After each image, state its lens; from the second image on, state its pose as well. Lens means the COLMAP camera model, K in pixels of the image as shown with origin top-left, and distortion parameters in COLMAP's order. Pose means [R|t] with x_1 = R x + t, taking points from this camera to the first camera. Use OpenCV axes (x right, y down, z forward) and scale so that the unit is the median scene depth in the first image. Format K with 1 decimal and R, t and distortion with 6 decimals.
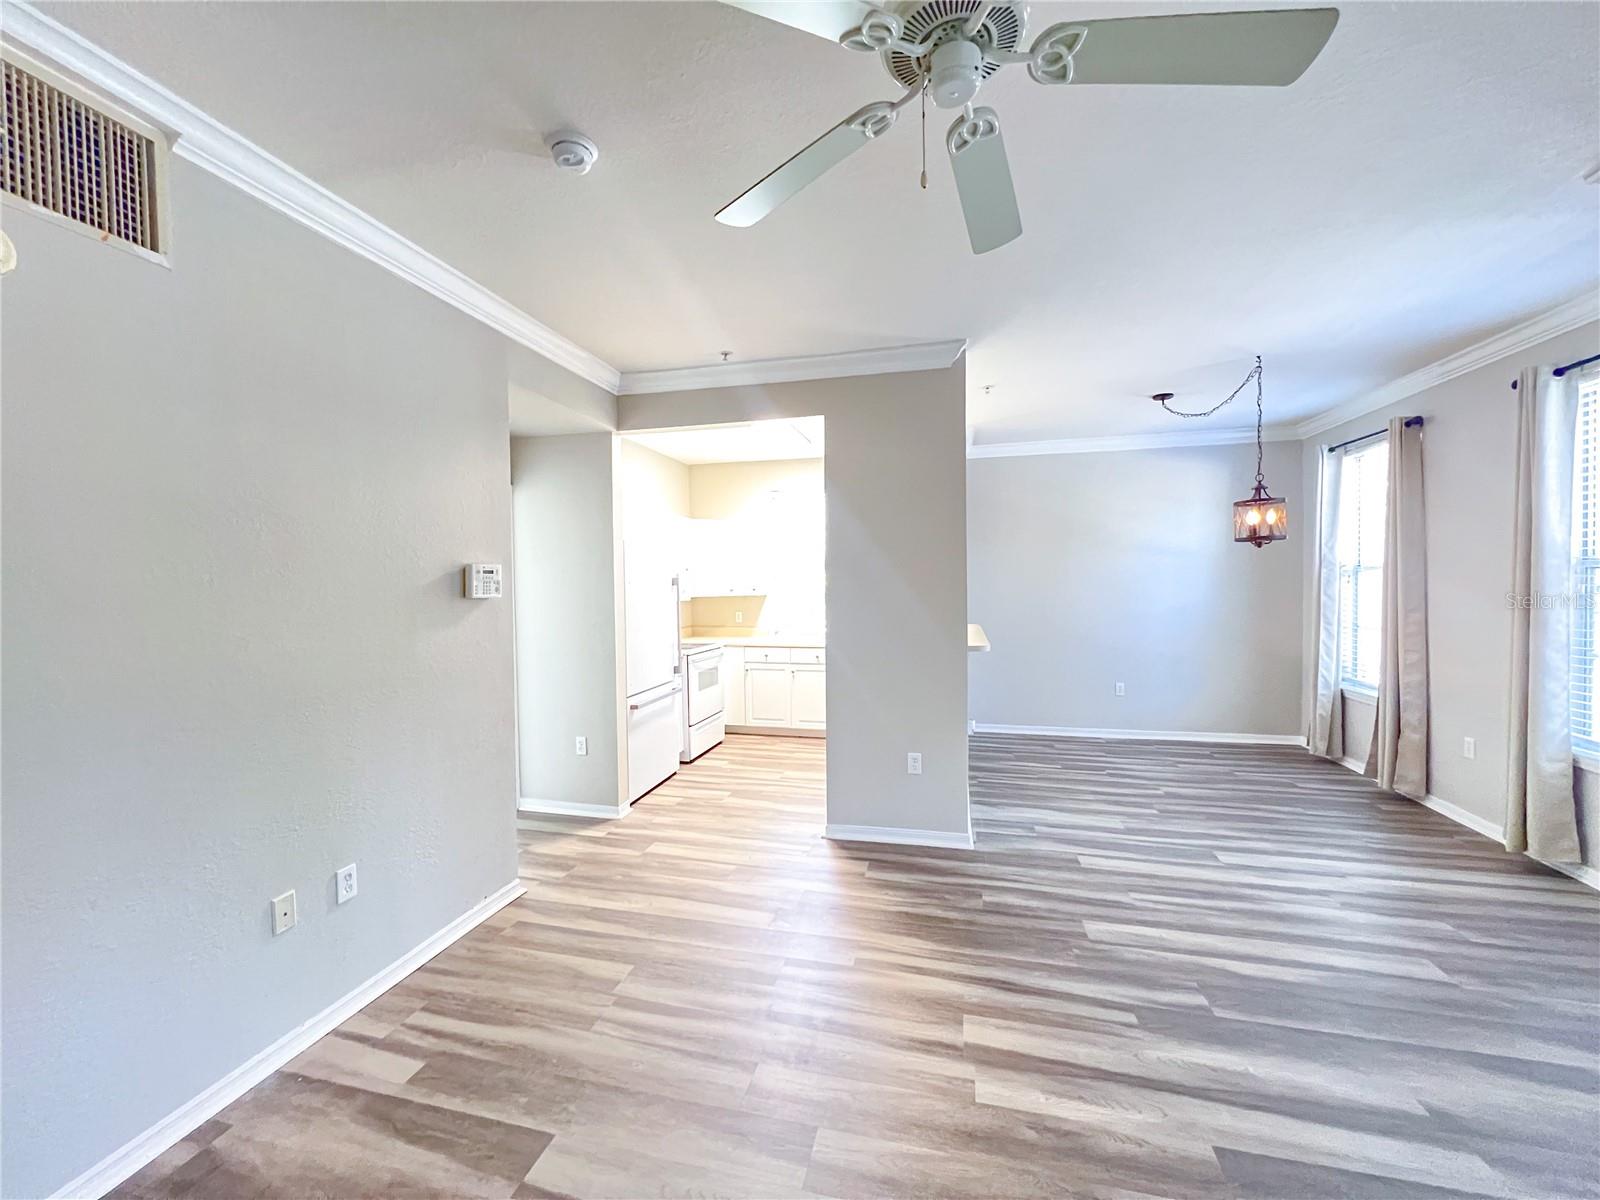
lens RADIAL K [[641.2, 0, 800.0], [0, 641.2, 600.0], [0, 0, 1]] dist [0.000746, 0.000358]
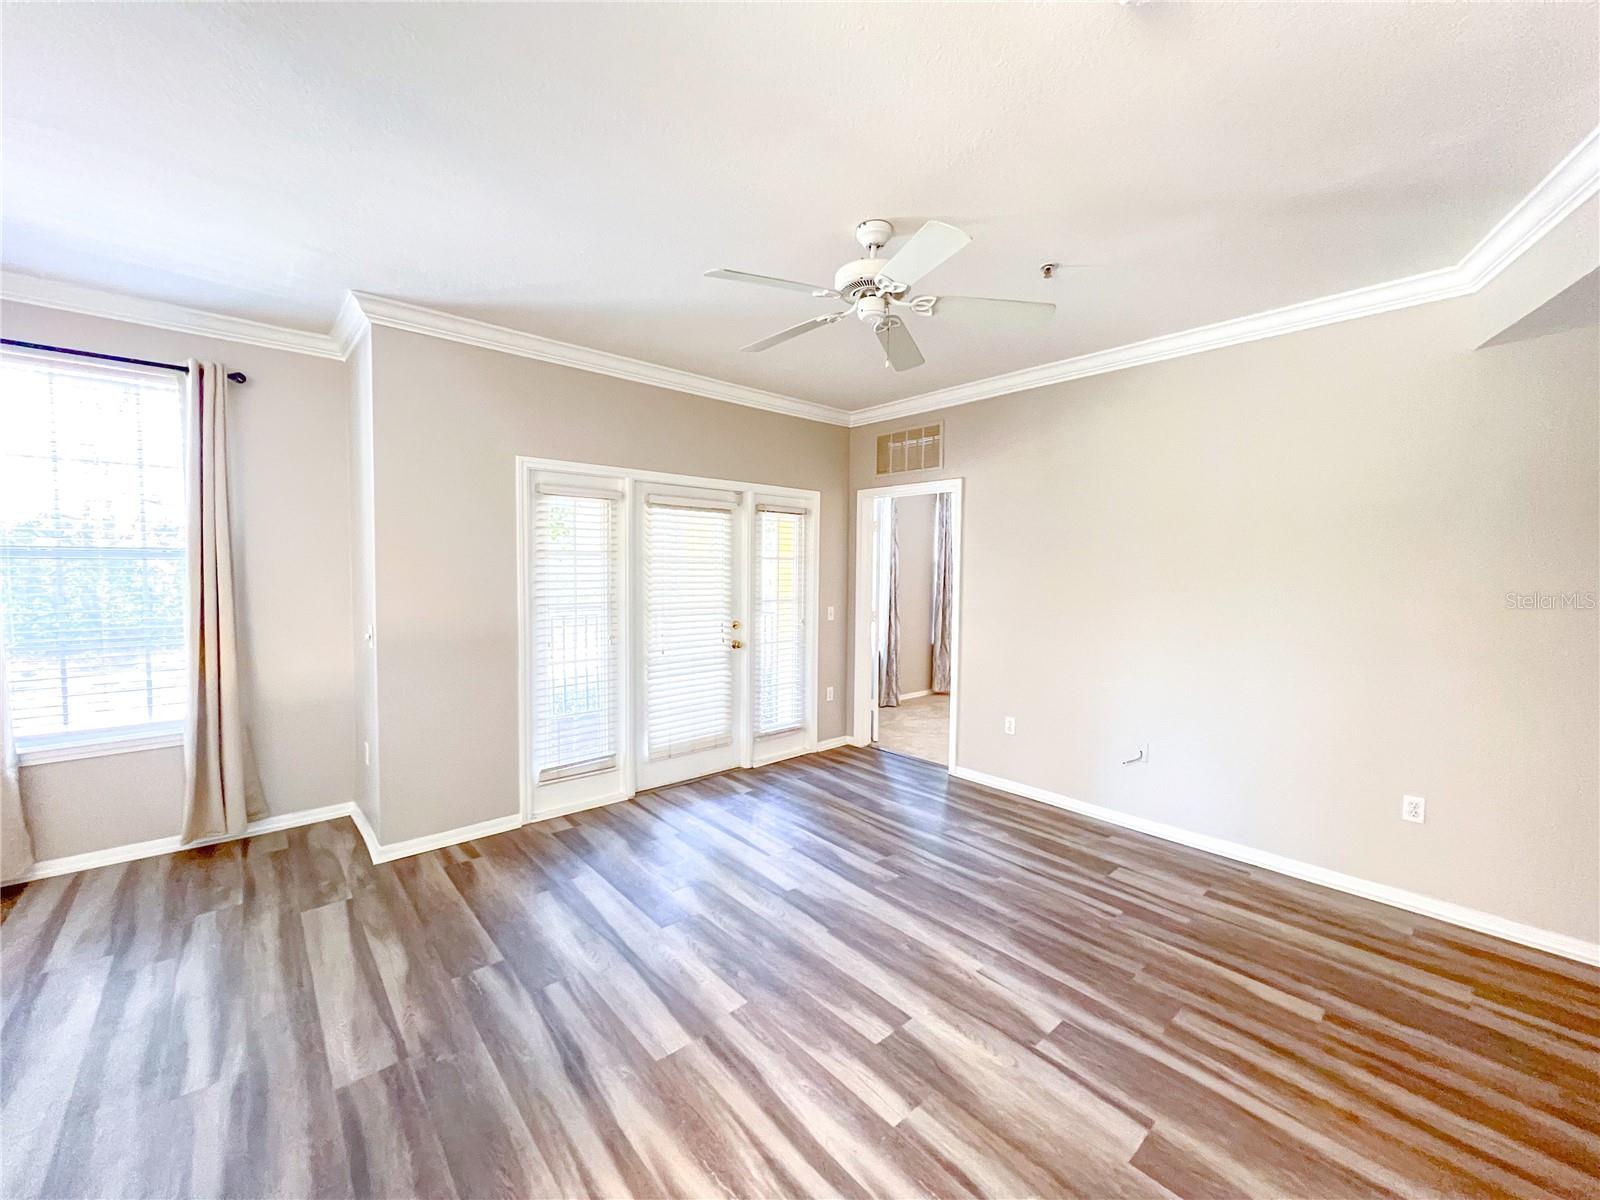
lens RADIAL K [[641.2, 0, 800.0], [0, 641.2, 600.0], [0, 0, 1]] dist [0.000746, 0.000358]
pose [[-0.828294, -0.026344, 0.559675, -0.350798], [0.015408, 0.997445, 0.069753, -0.043714], [-0.560082, 0.066400, -0.825772, 1.433922]]
